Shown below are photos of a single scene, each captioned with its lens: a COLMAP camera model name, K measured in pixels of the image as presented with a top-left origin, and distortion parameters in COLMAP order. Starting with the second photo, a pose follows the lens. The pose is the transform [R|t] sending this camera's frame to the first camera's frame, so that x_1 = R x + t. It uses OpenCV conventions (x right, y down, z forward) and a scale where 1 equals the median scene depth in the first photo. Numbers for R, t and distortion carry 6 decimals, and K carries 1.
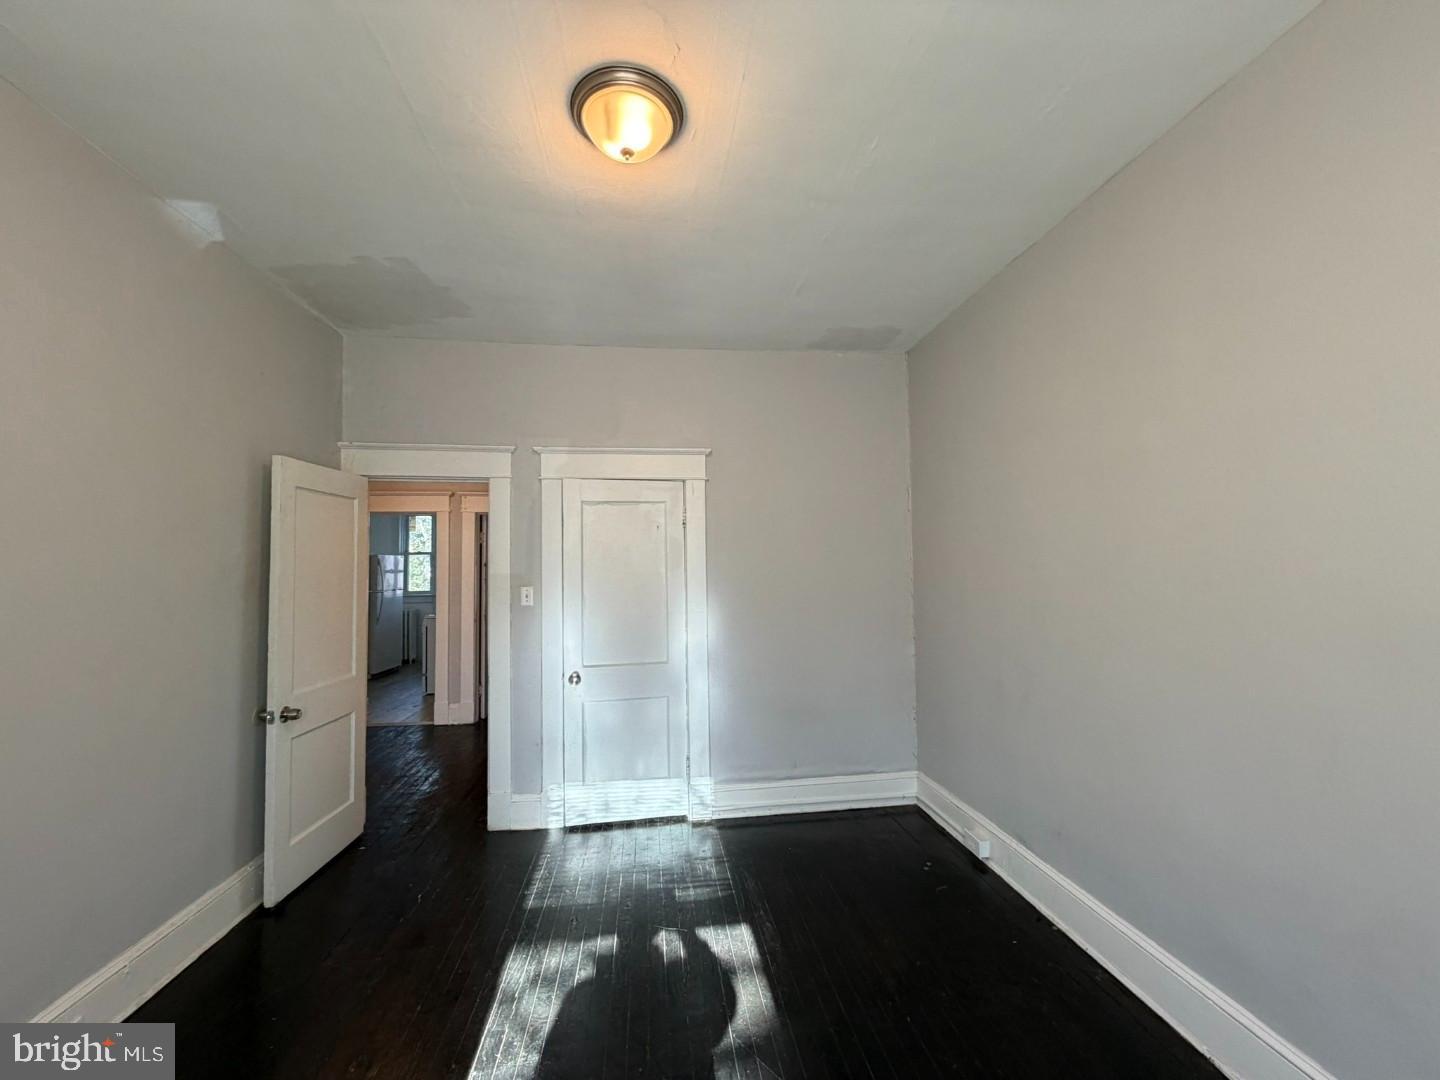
lens RADIAL K [[575.5, 0, 720.3], [0, 575.5, 543.6], [0, 0, 1]] dist [0.001708, -0.000559]
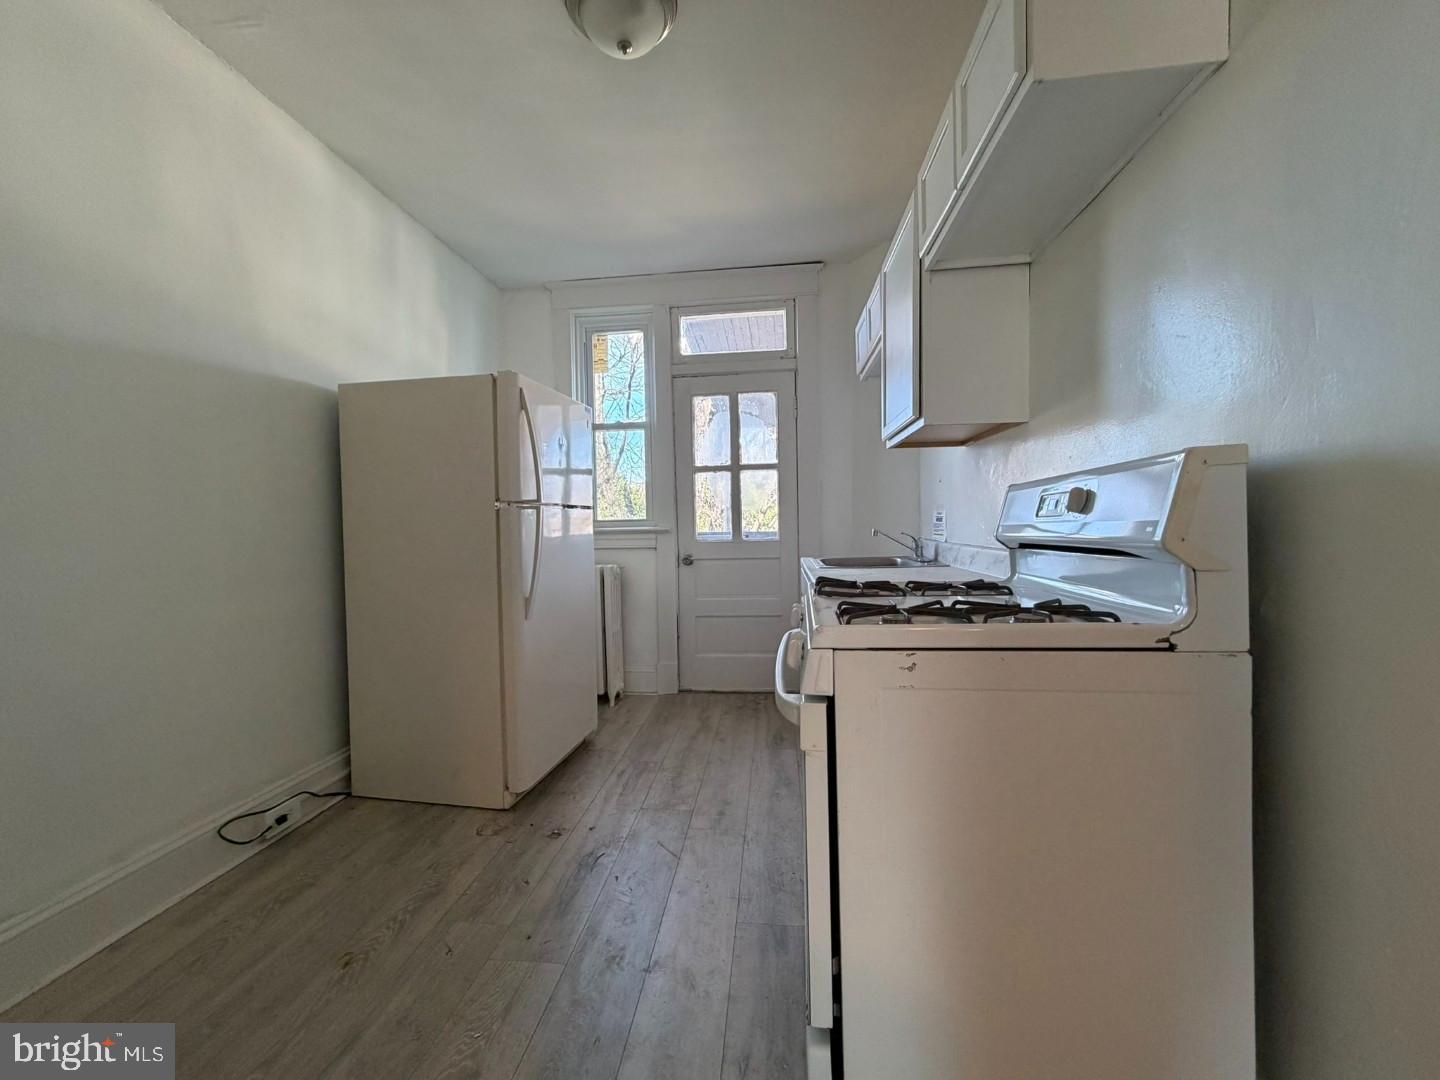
lens RADIAL K [[575.5, 0, 717.8], [0, 575.5, 540.2], [0, 0, 1]] dist [0.001708, -0.000559]
pose [[0.969210, -0.000422, -0.246236, -0.361330], [0.022093, 0.996114, 0.085256, 0.062470], [0.245243, -0.088071, 0.965453, 0.630635]]
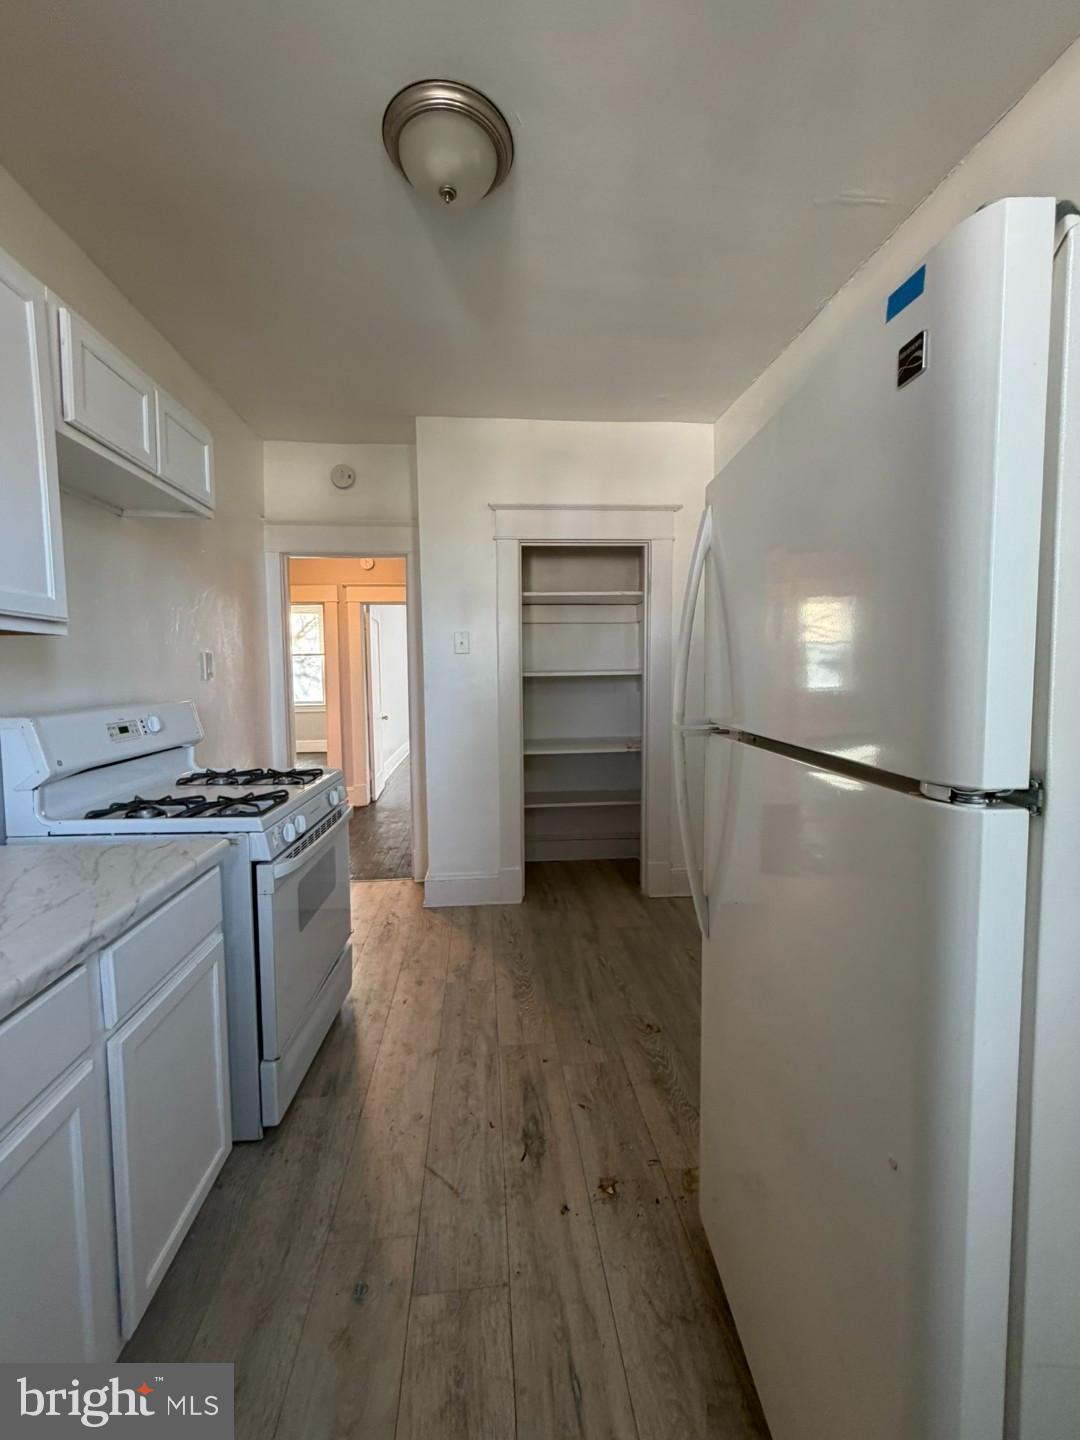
lens RADIAL K [[575.5, 0, 544.6], [0, 575.5, 713.4], [0, 0, 1]] dist [0.001708, -0.000559]
pose [[-0.999179, 0.014829, 0.037711, -0.465260], [0.015476, 0.999737, 0.016900, 0.059898], [-0.037451, 0.017469, -0.999146, 0.969803]]
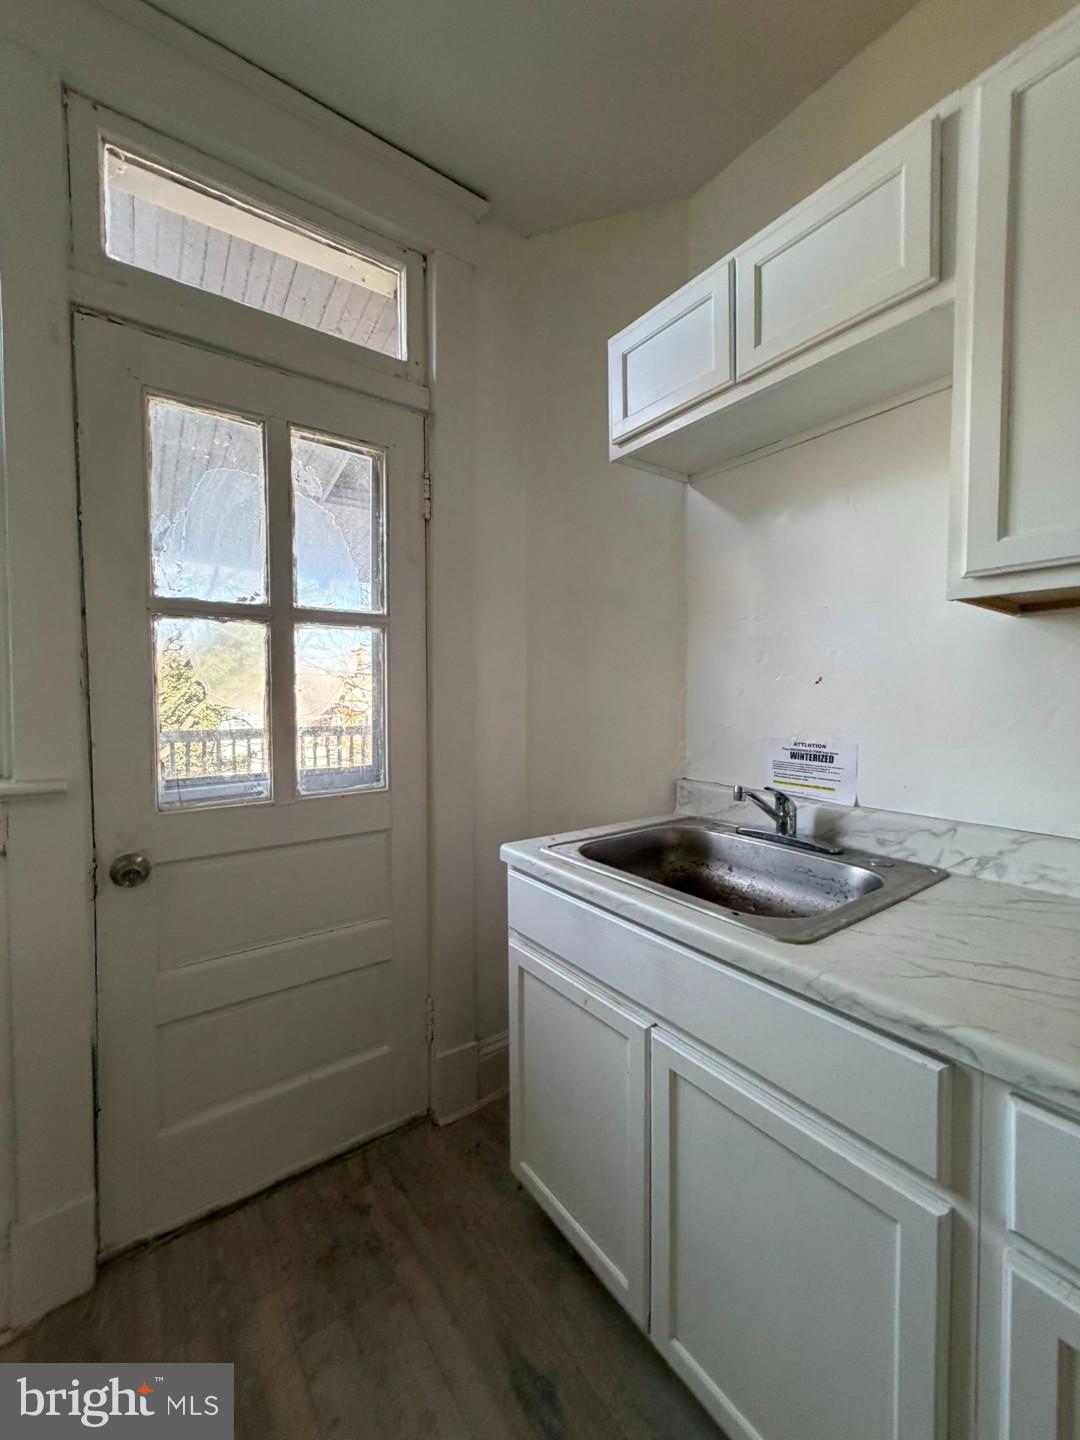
lens RADIAL K [[575.5, 0, 541.2], [0, 575.5, 707.4], [0, 0, 1]] dist [0.001708, -0.000559]
pose [[0.887086, -0.009072, 0.461516, -0.454648], [-0.025089, 0.997381, 0.067829, 0.059788], [-0.460923, -0.071749, 0.884535, 0.844039]]
